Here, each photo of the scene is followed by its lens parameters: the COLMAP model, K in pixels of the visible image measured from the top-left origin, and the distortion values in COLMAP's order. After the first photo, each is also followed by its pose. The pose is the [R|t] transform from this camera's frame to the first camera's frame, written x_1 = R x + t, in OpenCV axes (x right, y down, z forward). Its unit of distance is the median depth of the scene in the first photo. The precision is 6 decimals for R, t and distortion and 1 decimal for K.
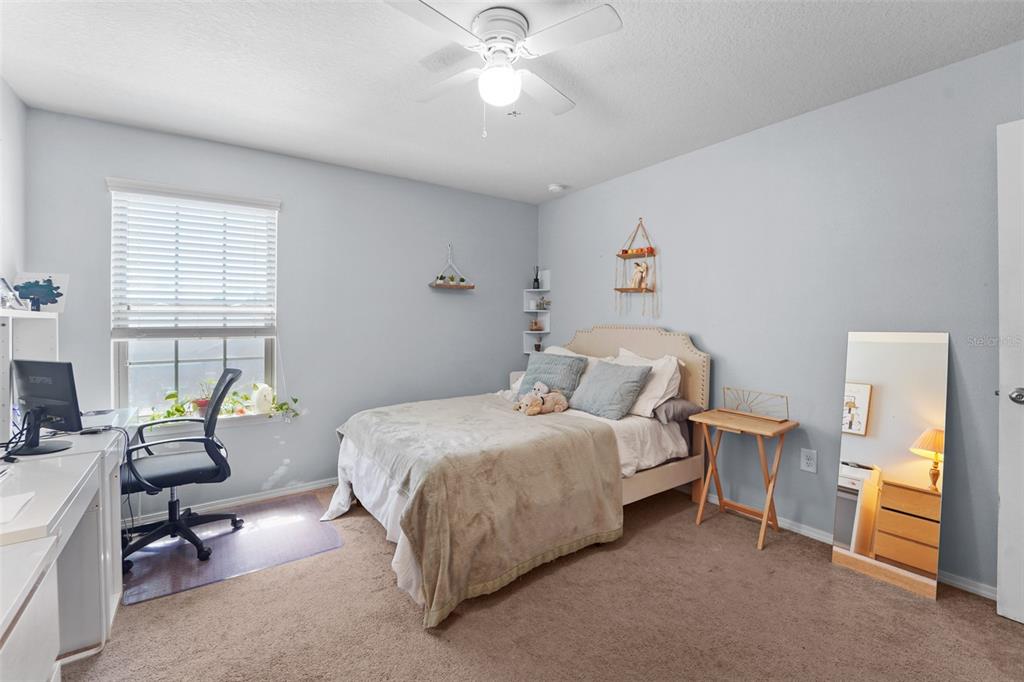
lens RADIAL K [[421.8, 0, 523.5], [0, 421.8, 321.5], [0, 0, 1]] dist [-0.026933, 0.001608]
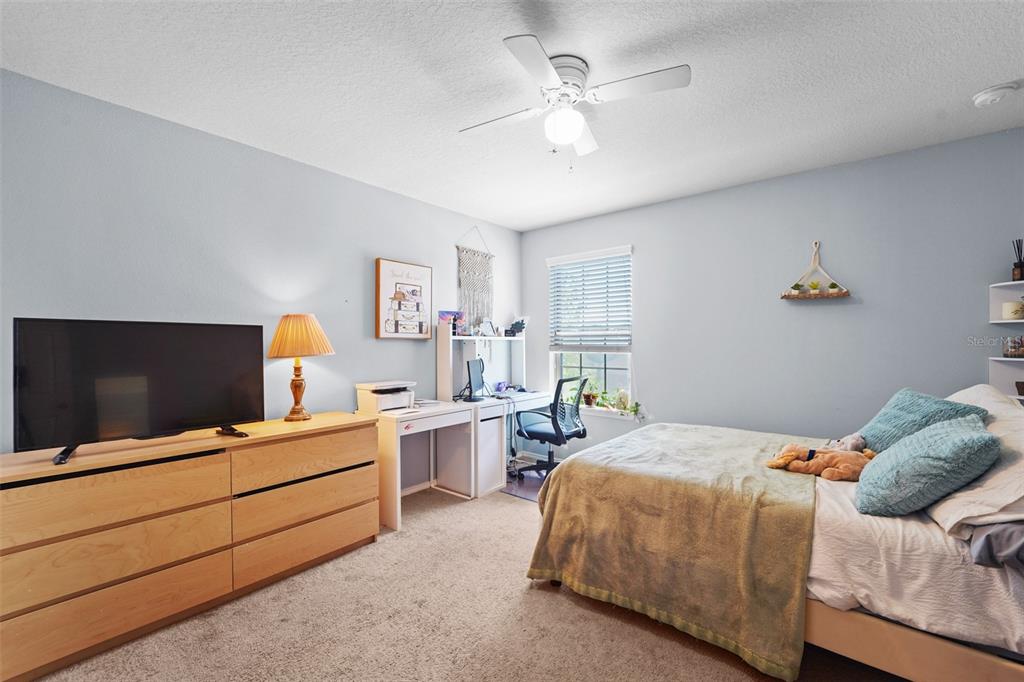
lens RADIAL K [[421.8, 0, 515.1], [0, 421.8, 342.5], [0, 0, 1]] dist [-0.026933, 0.001608]
pose [[0.248334, 0.002516, -0.968671, 0.615709], [0.004021, 0.999985, 0.003629, -0.002586], [0.968666, -0.004797, 0.248320, 0.379038]]
